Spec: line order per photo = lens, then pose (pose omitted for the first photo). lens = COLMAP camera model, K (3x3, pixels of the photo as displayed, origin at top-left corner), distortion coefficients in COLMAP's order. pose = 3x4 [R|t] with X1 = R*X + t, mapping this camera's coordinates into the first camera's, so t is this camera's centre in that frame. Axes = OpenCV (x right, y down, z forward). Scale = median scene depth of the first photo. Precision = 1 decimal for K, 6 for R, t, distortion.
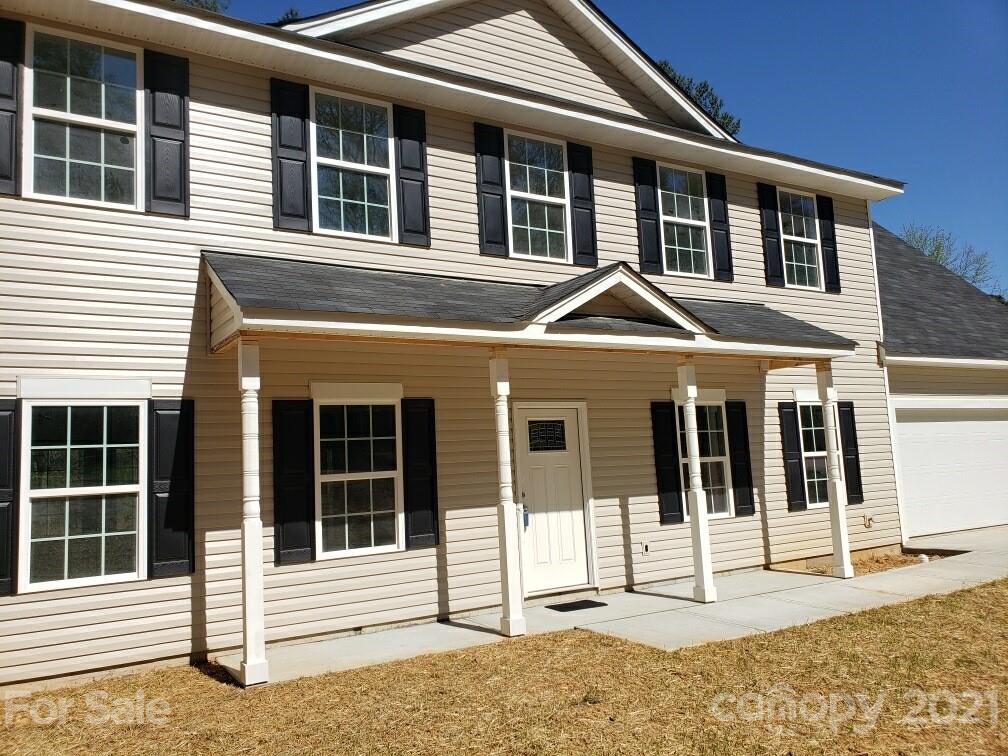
lens RADIAL K [[690.8, 0, 450.7], [0, 690.8, 366.2], [0, 0, 1]] dist [0.024797, -0.012426]
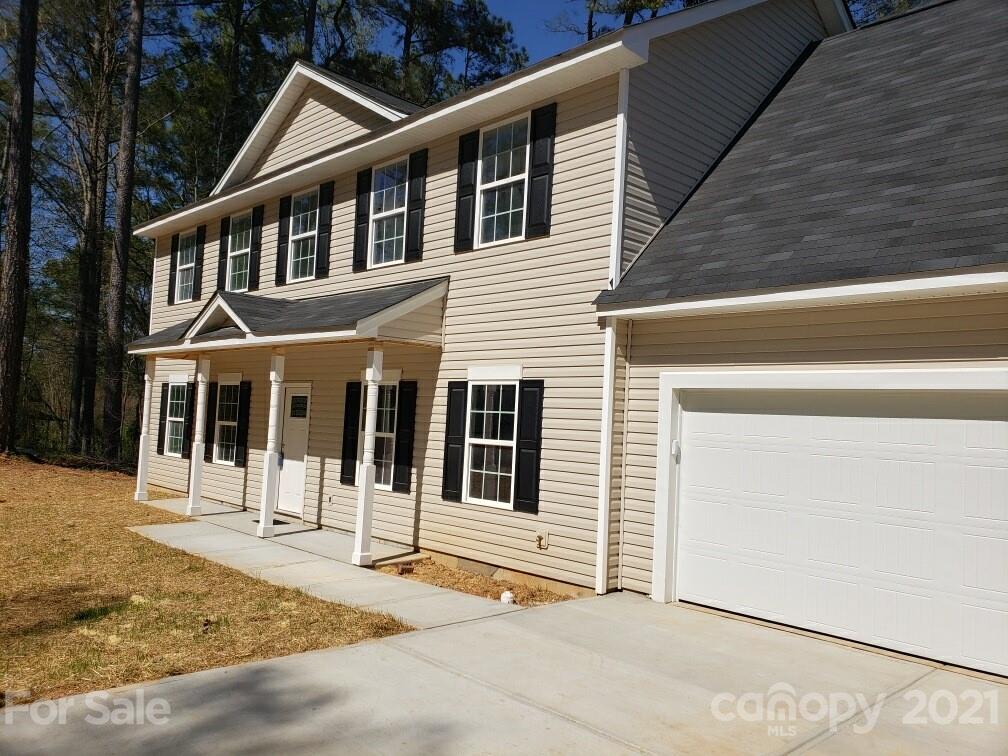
lens RADIAL K [[778.0, 0, 499.9], [0, 778.0, 377.2], [0, 0, 1]] dist [0.061218, -0.069896]
pose [[0.290291, -0.009671, -0.956890, 1.545143], [0.058678, 0.998247, 0.007712, 0.044445], [0.955138, -0.058387, 0.290349, 0.803570]]
